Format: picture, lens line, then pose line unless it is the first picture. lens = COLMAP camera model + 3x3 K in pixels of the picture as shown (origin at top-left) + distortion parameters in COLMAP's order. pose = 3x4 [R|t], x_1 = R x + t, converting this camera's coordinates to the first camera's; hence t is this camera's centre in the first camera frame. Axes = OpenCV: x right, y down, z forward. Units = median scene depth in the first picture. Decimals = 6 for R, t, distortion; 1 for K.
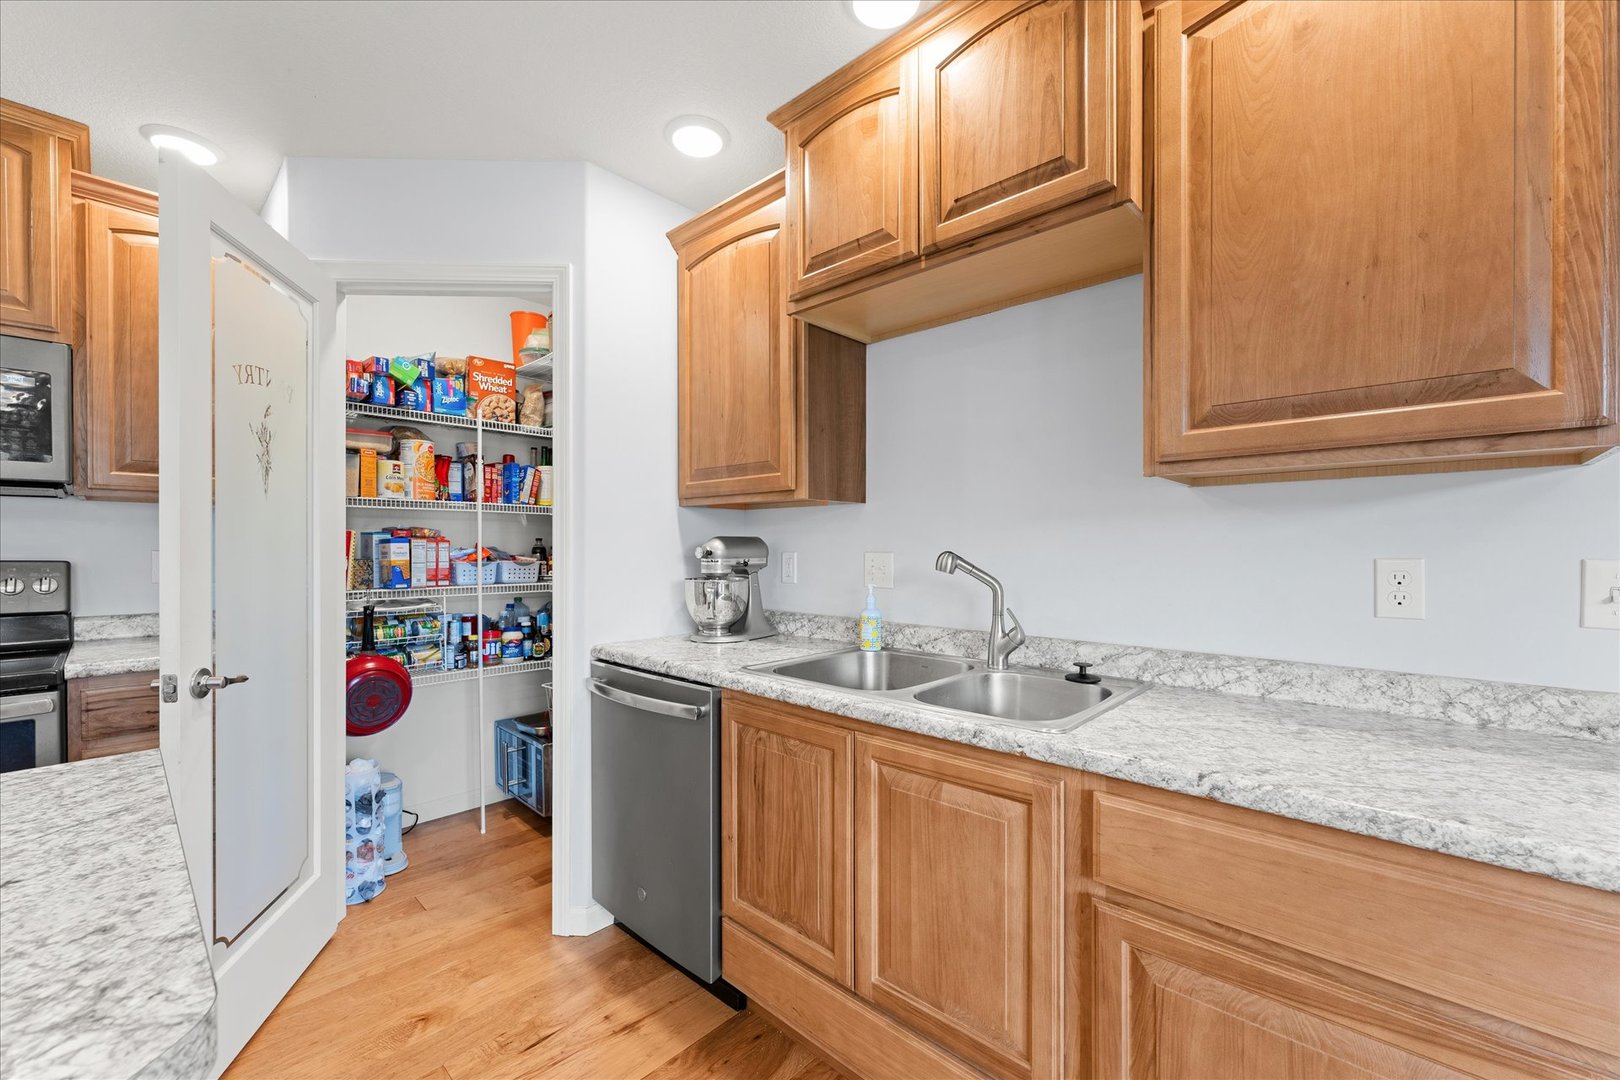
lens RADIAL K [[654.4, 0, 809.1], [0, 654.4, 542.3], [0, 0, 1]] dist [0.000031, -0.000007]
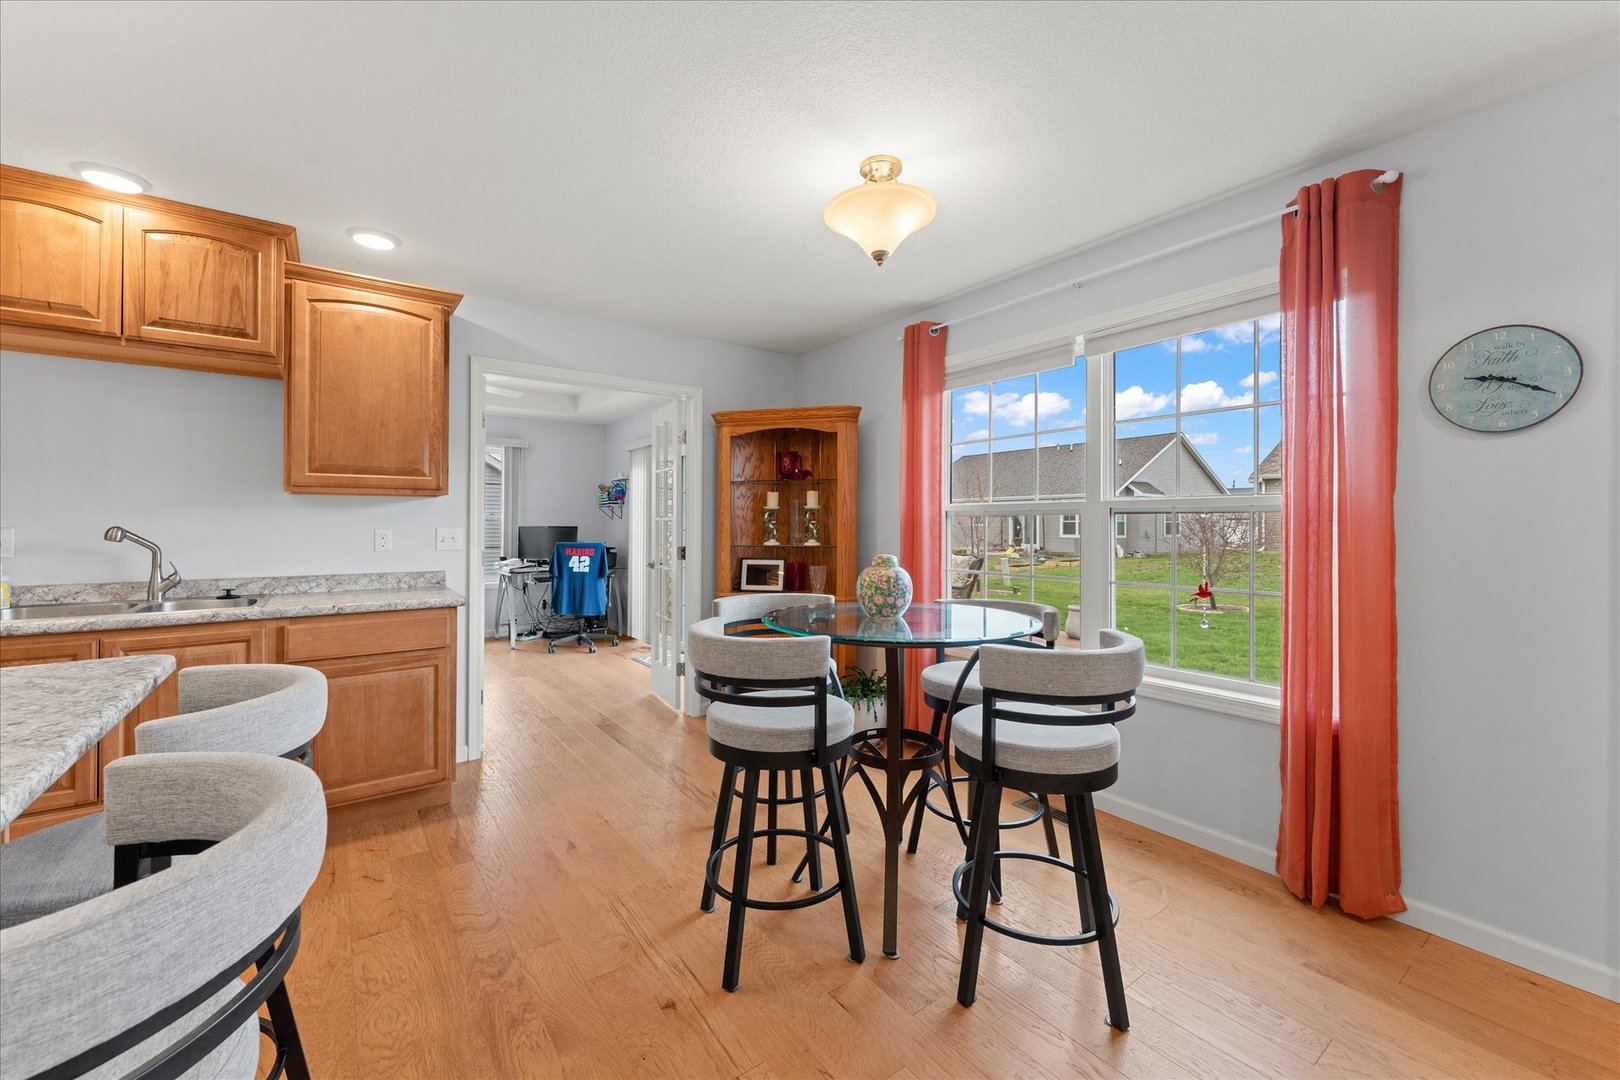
lens RADIAL K [[647.4, 0, 811.7], [0, 647.4, 528.4], [0, 0, 1]] dist [-0.006039, -0.000203]
pose [[0.174206, -0.005651, 0.984693, -1.085090], [-0.004539, 0.999968, 0.006542, 0.000308], [-0.984699, -0.005609, 0.174174, -0.916446]]
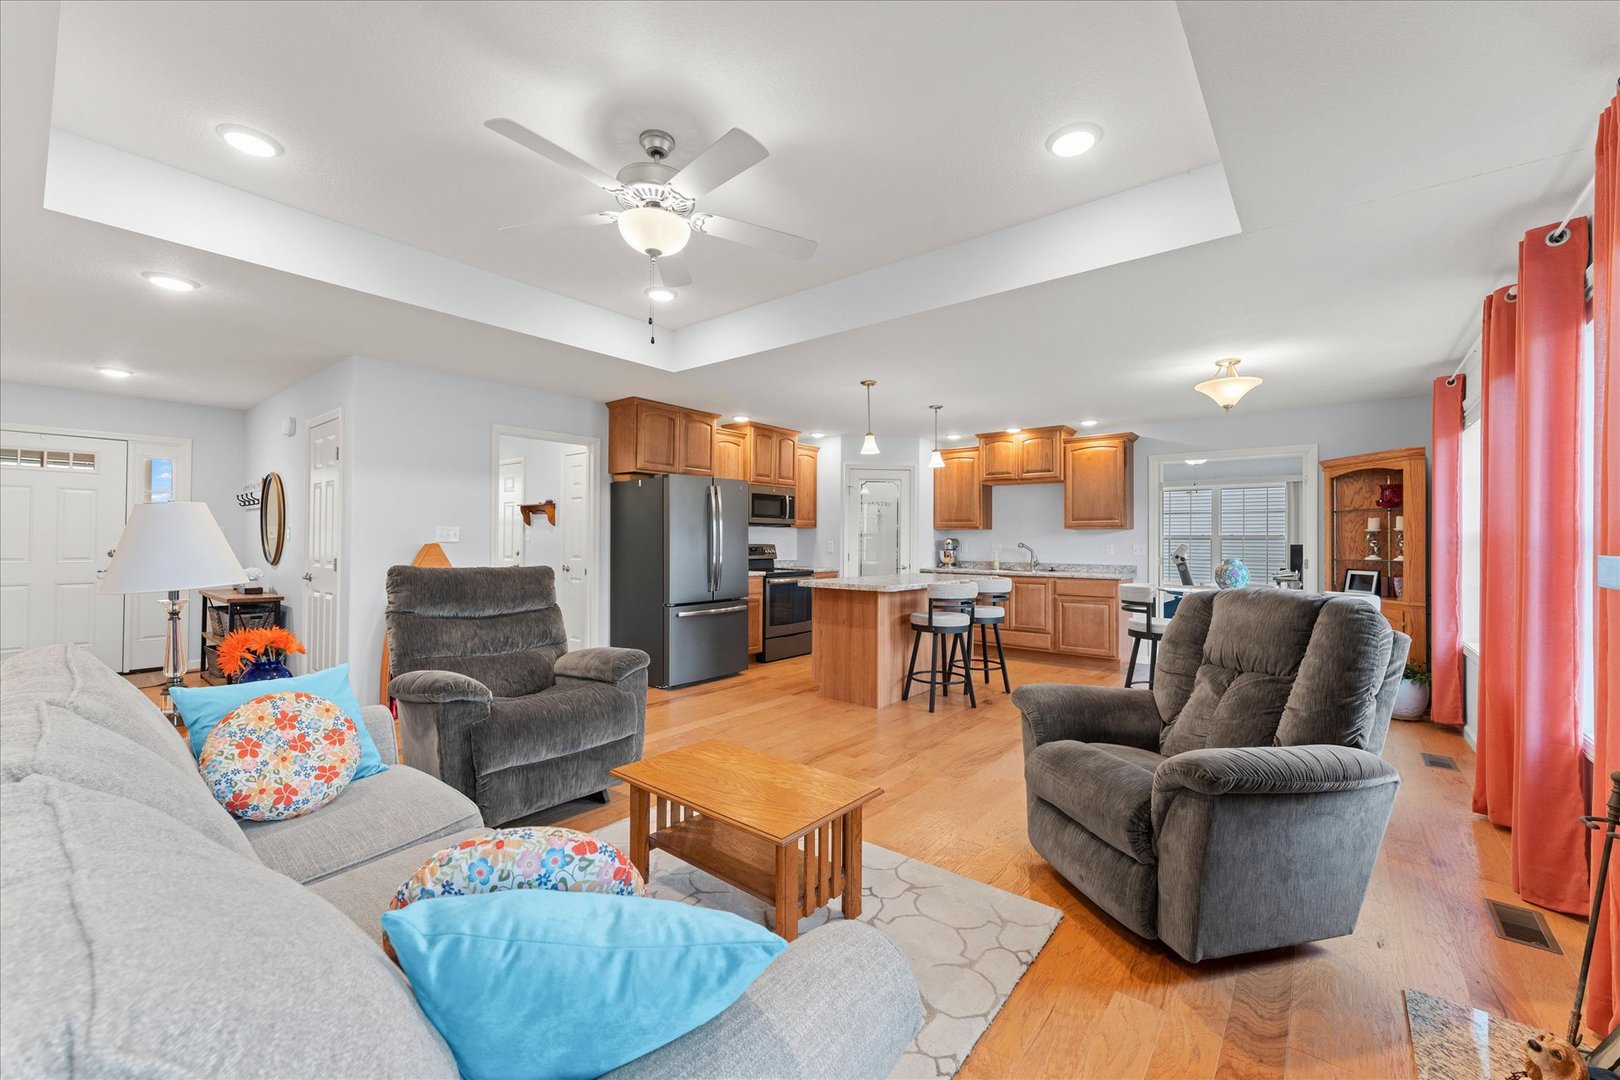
lens RADIAL K [[647.4, 0, 811.7], [0, 647.4, 528.4], [0, 0, 1]] dist [-0.006039, -0.000203]
pose [[0.997158, 0.004079, 0.075232, -1.680687], [-0.003106, 0.999910, -0.013046, -0.023756], [-0.075279, 0.012775, 0.997081, -3.558587]]
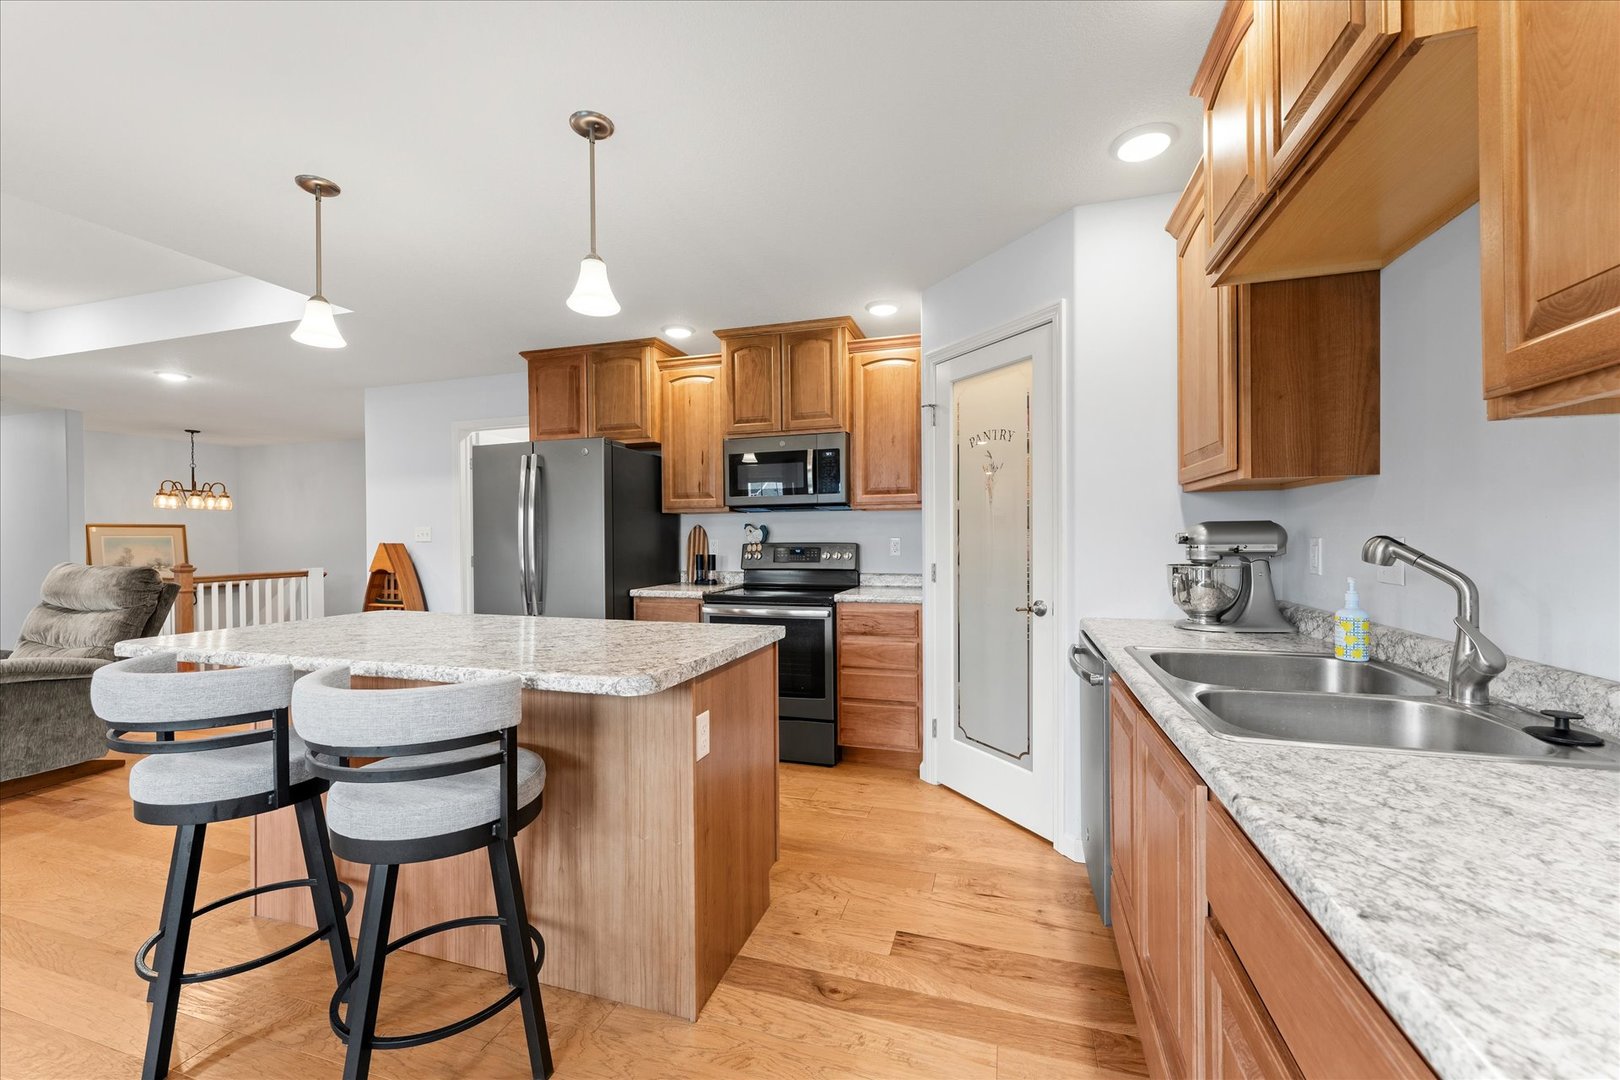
lens RADIAL K [[647.4, 0, 811.7], [0, 647.4, 528.4], [0, 0, 1]] dist [-0.006039, -0.000203]
pose [[0.435282, -0.014978, -0.900170, 0.691439], [0.012109, 0.999869, -0.010782, 0.006128], [0.900213, -0.006207, 0.435406, 0.085981]]
